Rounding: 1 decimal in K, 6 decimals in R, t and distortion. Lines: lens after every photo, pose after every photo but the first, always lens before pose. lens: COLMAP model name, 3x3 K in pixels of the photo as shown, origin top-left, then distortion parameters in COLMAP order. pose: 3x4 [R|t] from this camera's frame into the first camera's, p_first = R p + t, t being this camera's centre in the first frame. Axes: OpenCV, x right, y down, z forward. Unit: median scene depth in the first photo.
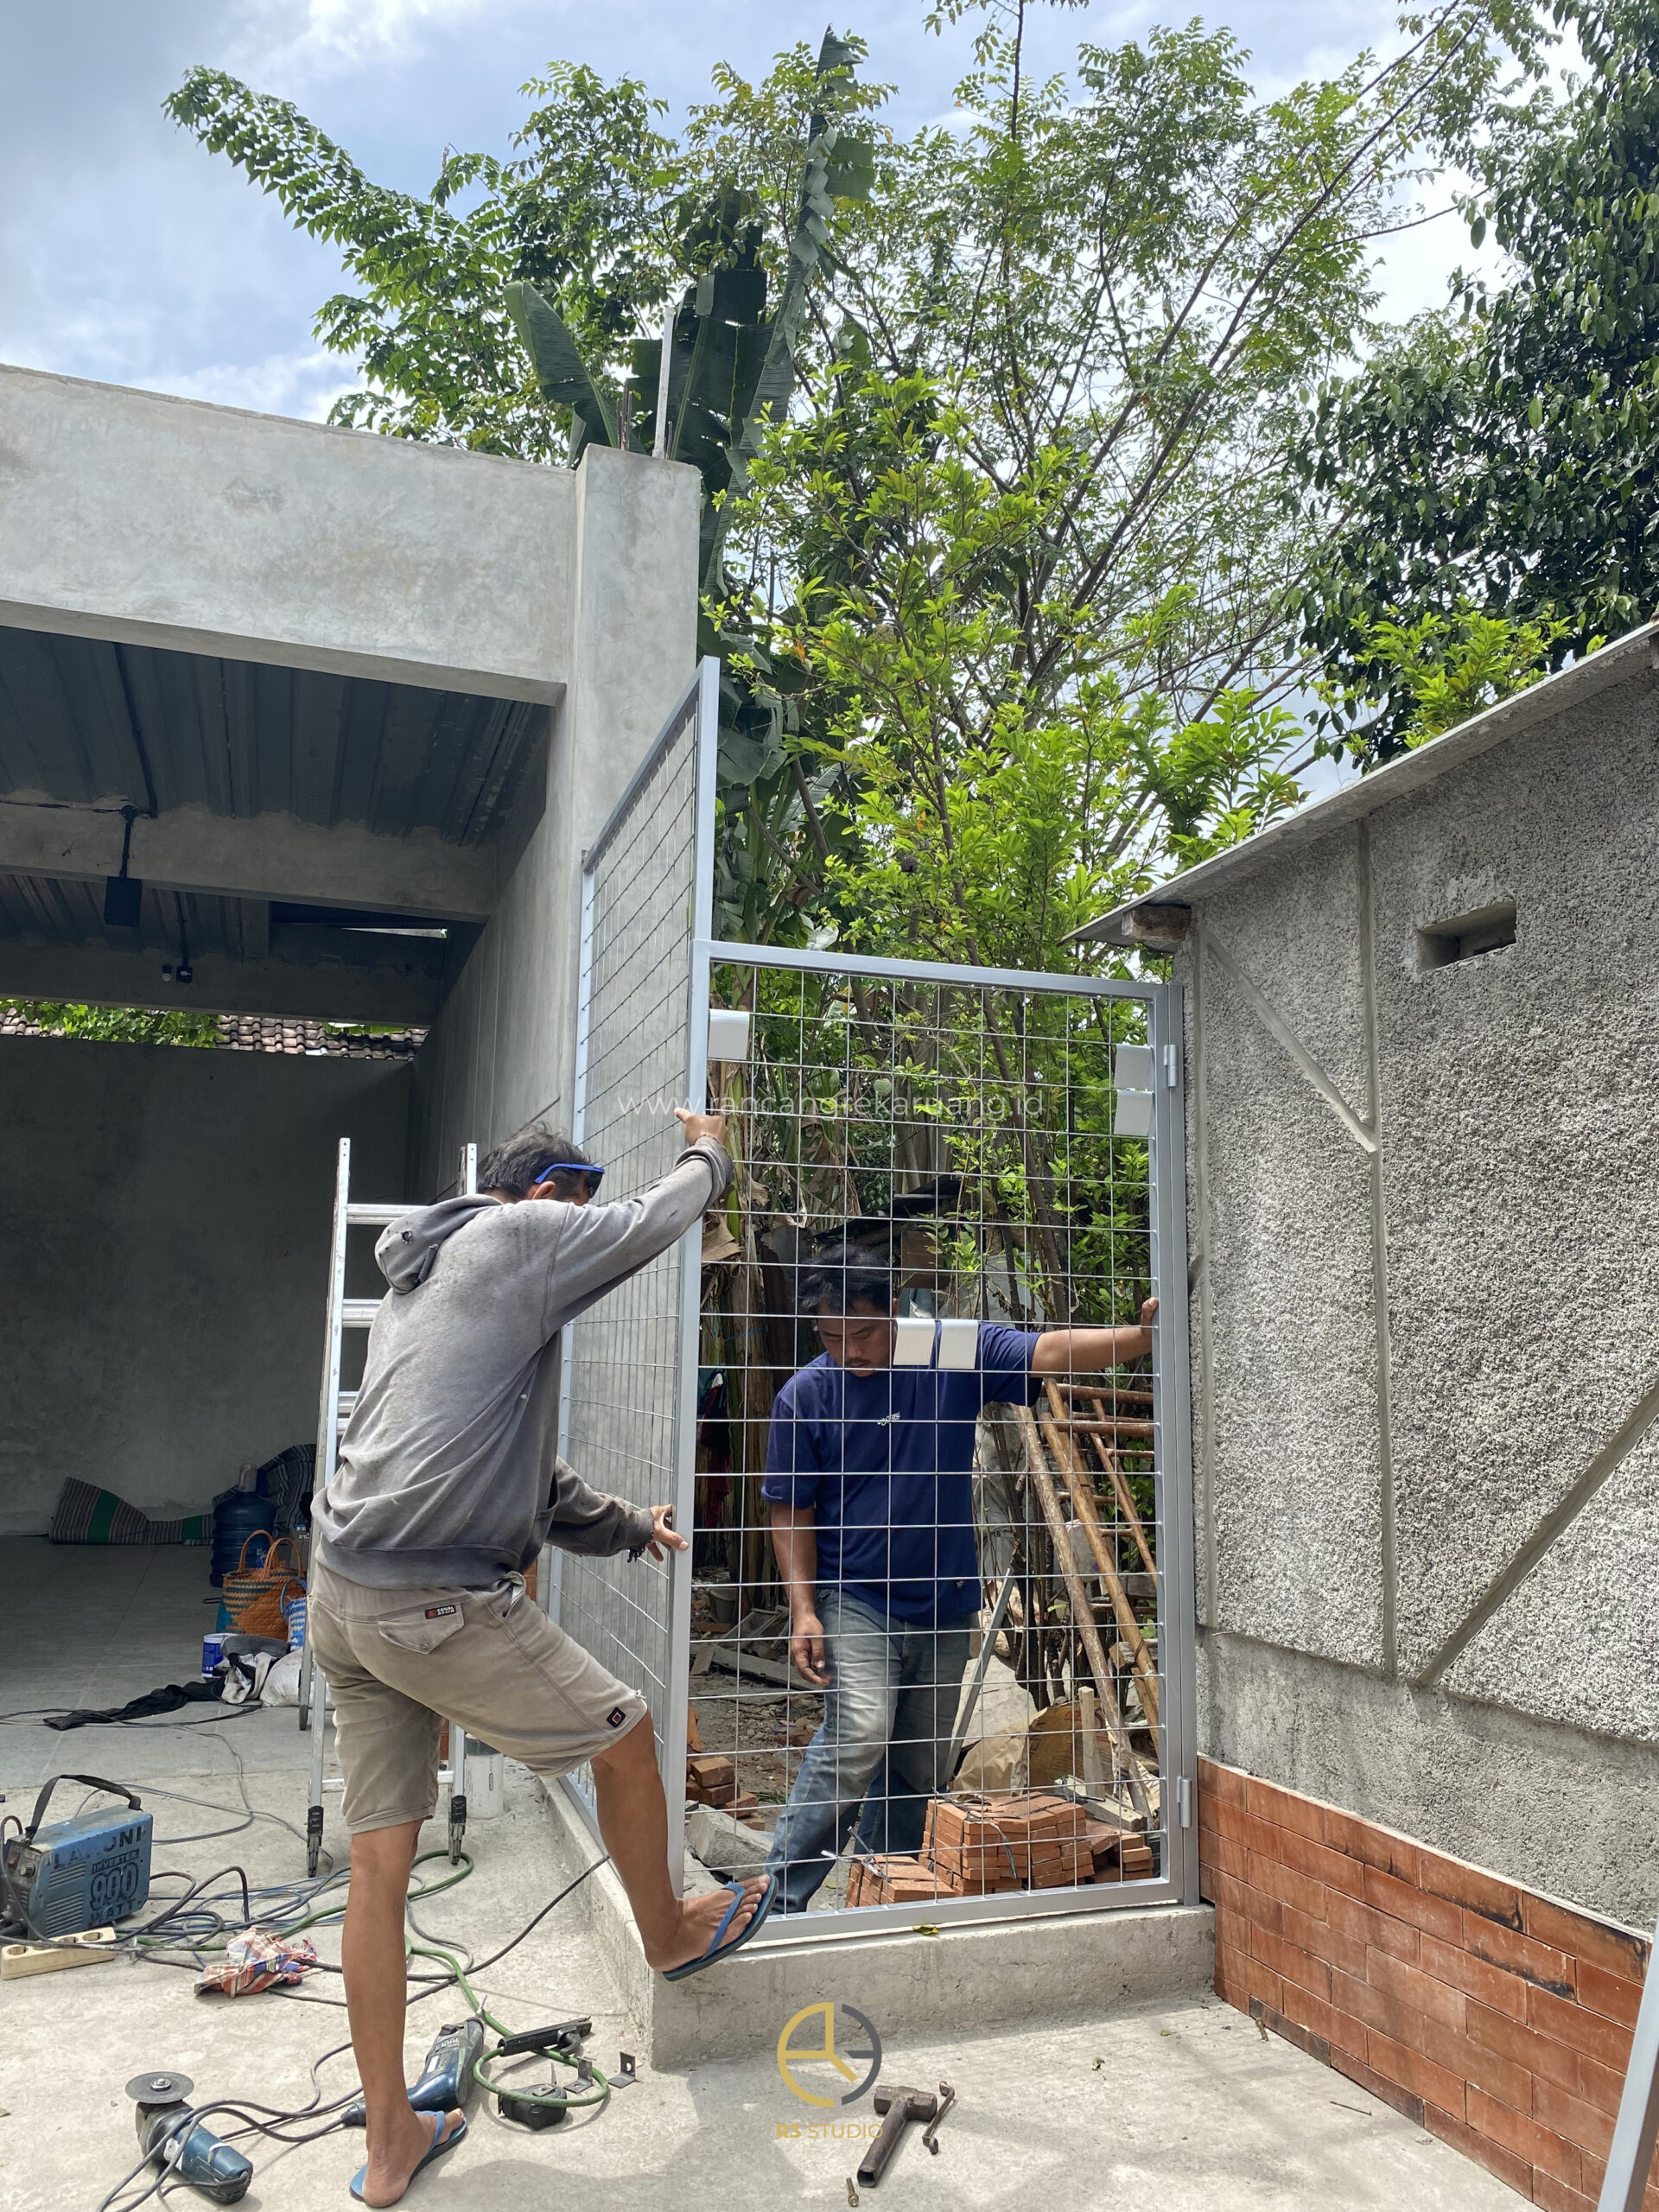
lens RADIAL K [[1695.9, 0, 829.5], [0, 1695.9, 1106.0], [0, 0, 1]] dist [0.010383, -0.014937]
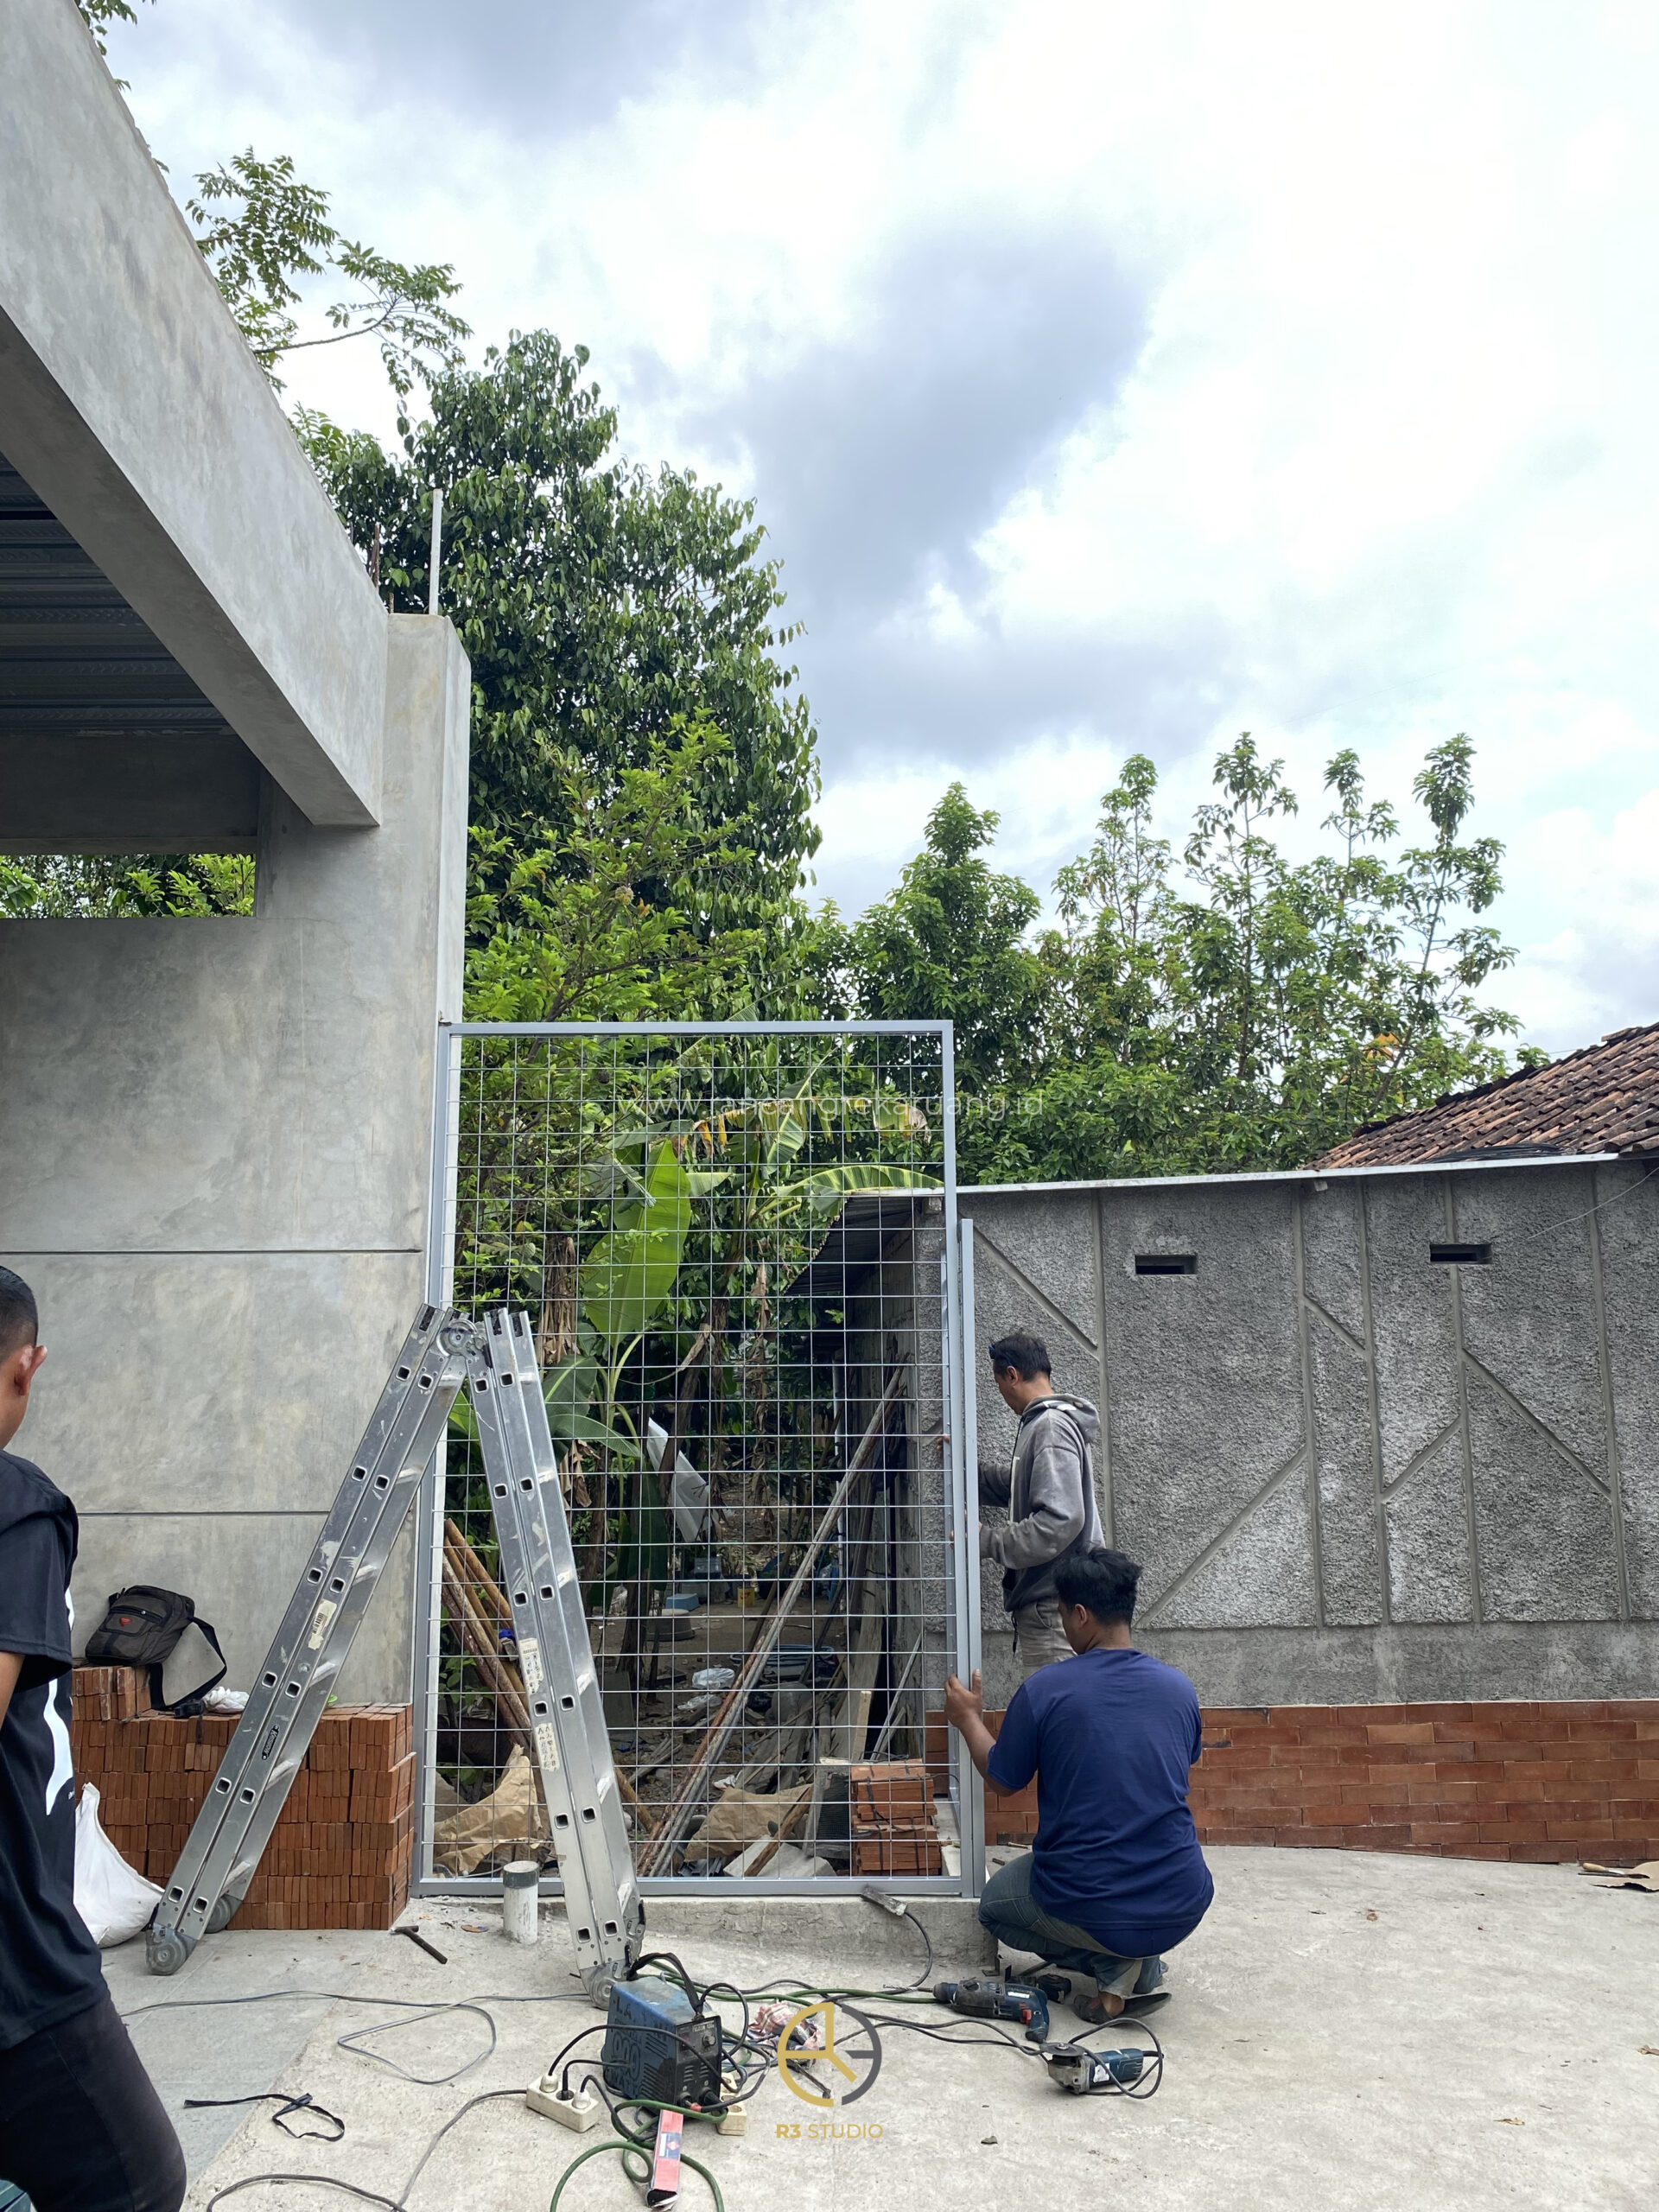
lens RADIAL K [[1695.9, 0, 829.5], [0, 1695.9, 1106.0], [0, 0, 1]] dist [0.010383, -0.014937]
pose [[0.309058, 0.130657, 0.942025, -1.078763], [-0.123826, 0.987615, -0.096356, -0.024611], [-0.942948, -0.086868, 0.321409, 0.449732]]
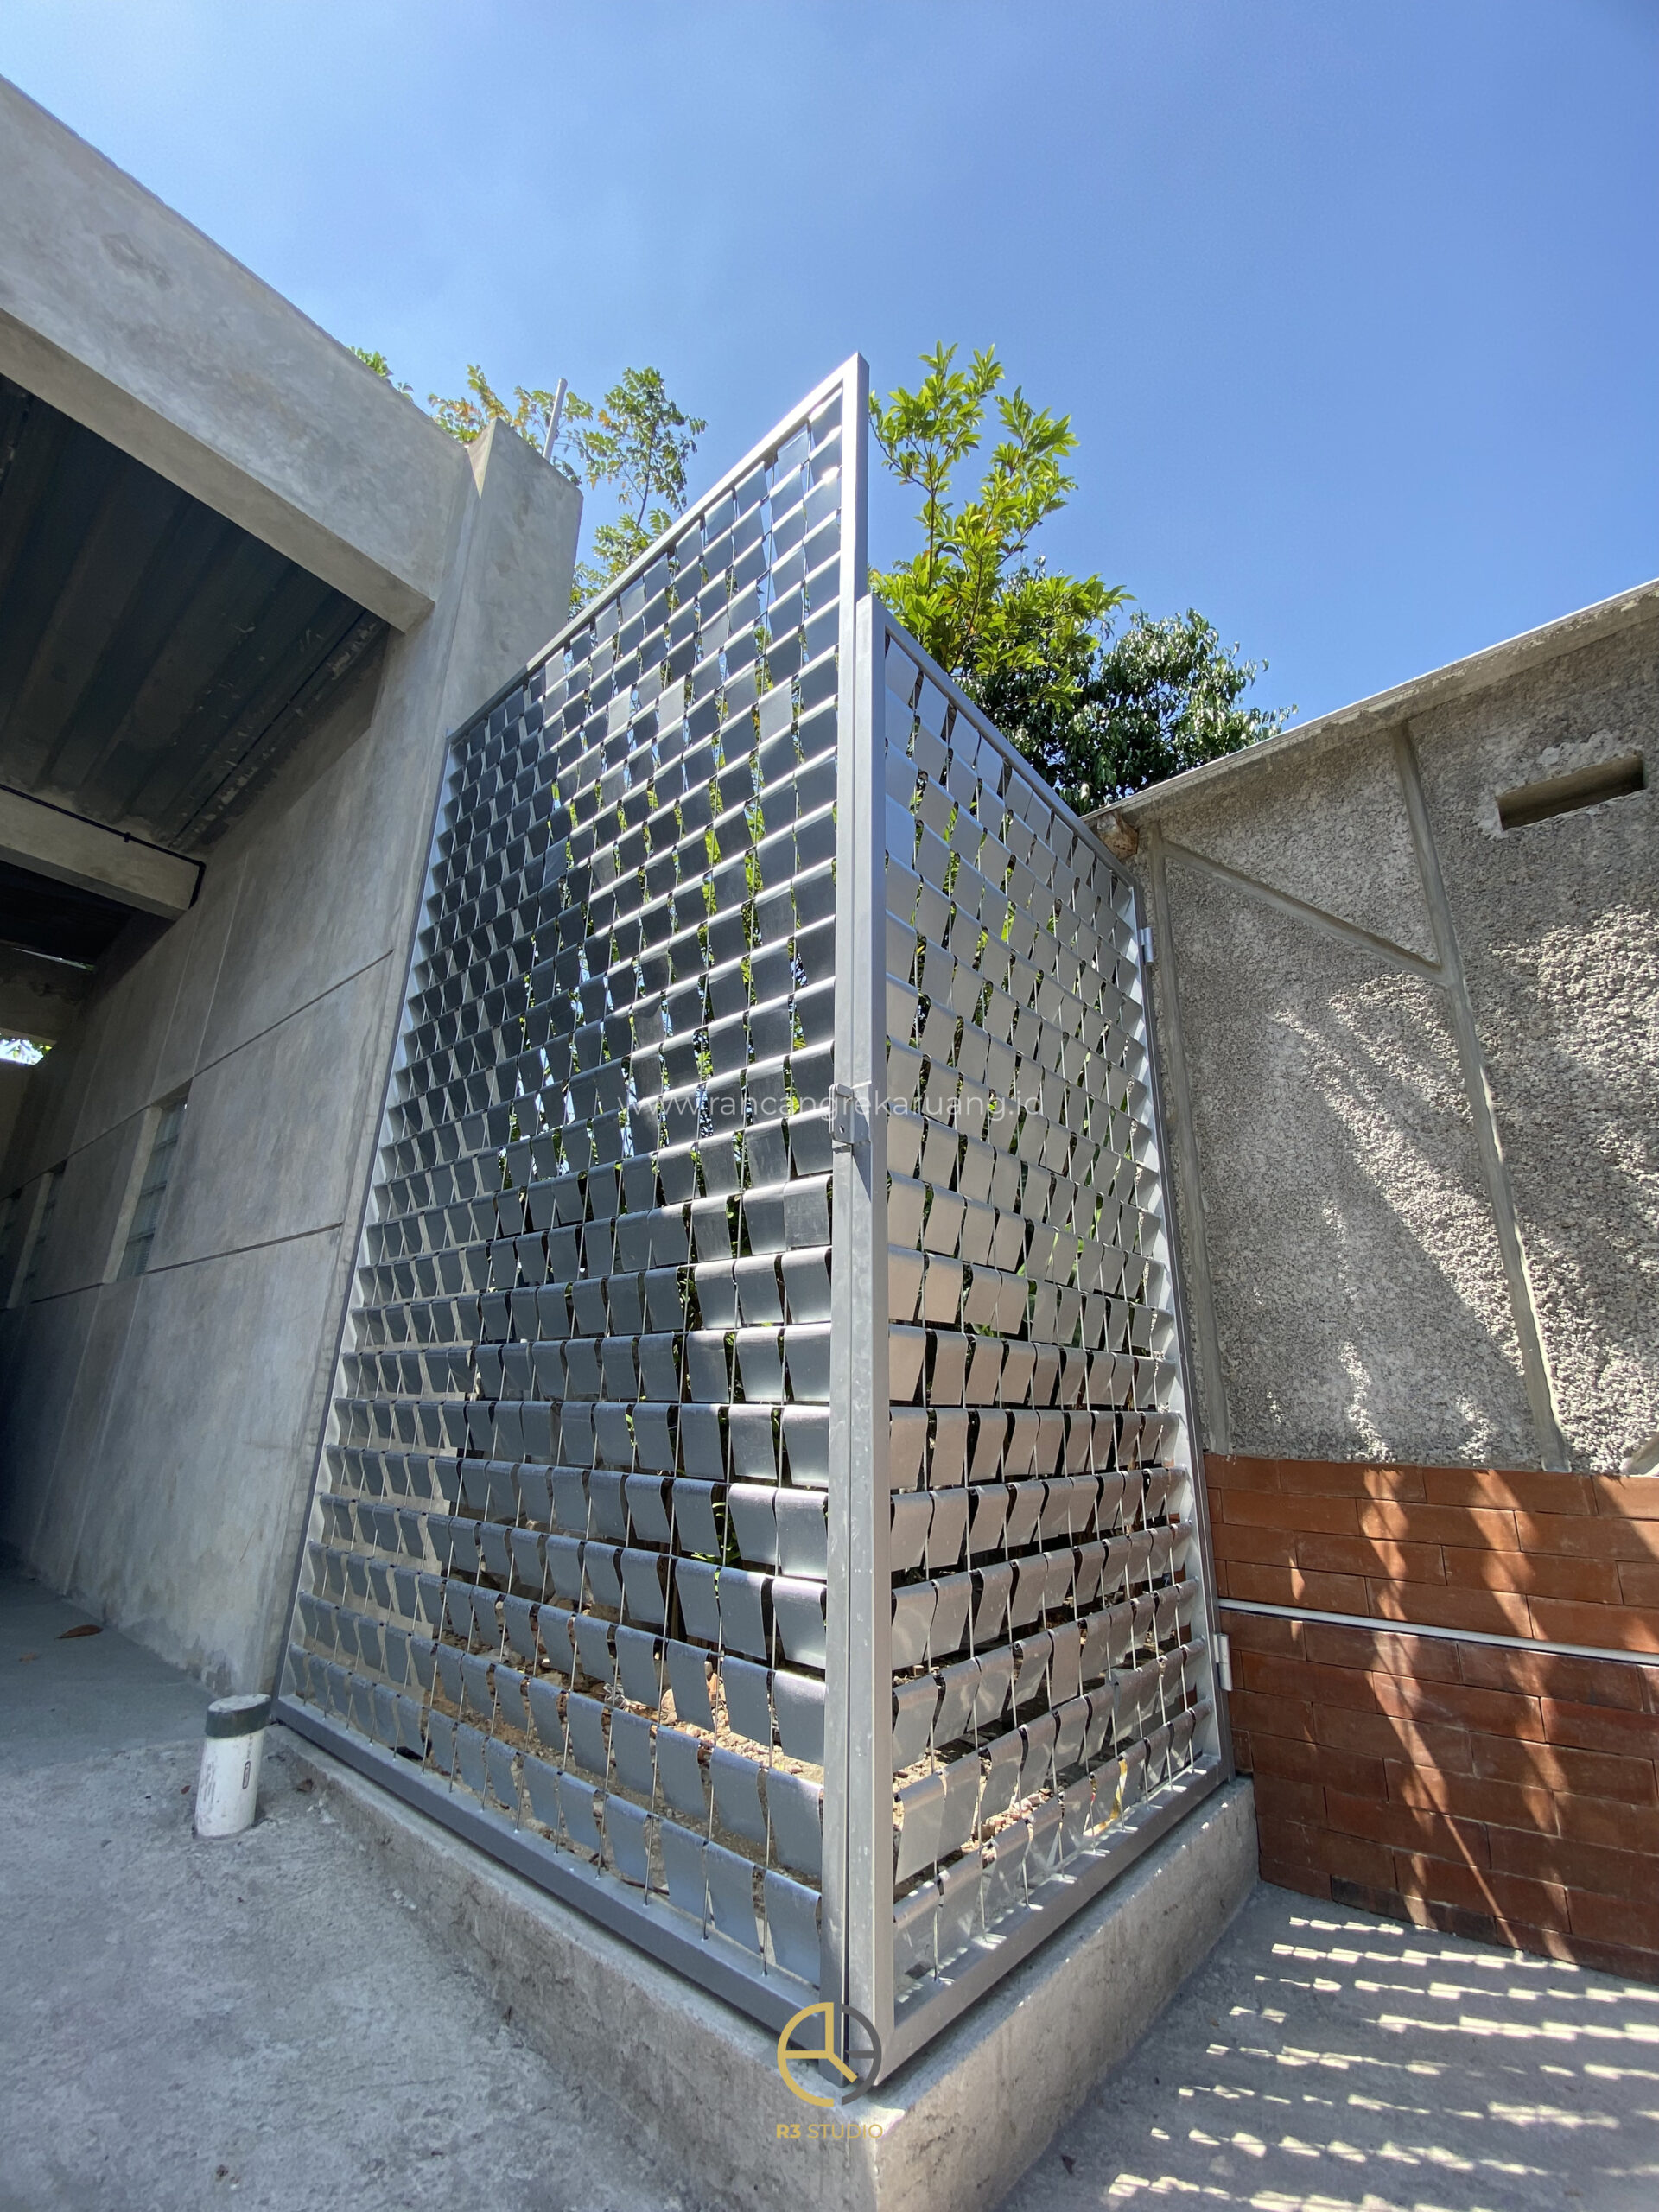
lens RADIAL K [[913.5, 0, 812.3], [0, 913.5, 1123.4], [0, 0, 1]] dist [0.013752, -0.010157]
pose [[0.857540, 0.159738, 0.488987, -0.197327], [-0.083077, 0.981093, -0.174801, 0.162054], [-0.507664, 0.109275, 0.854597, 0.464169]]
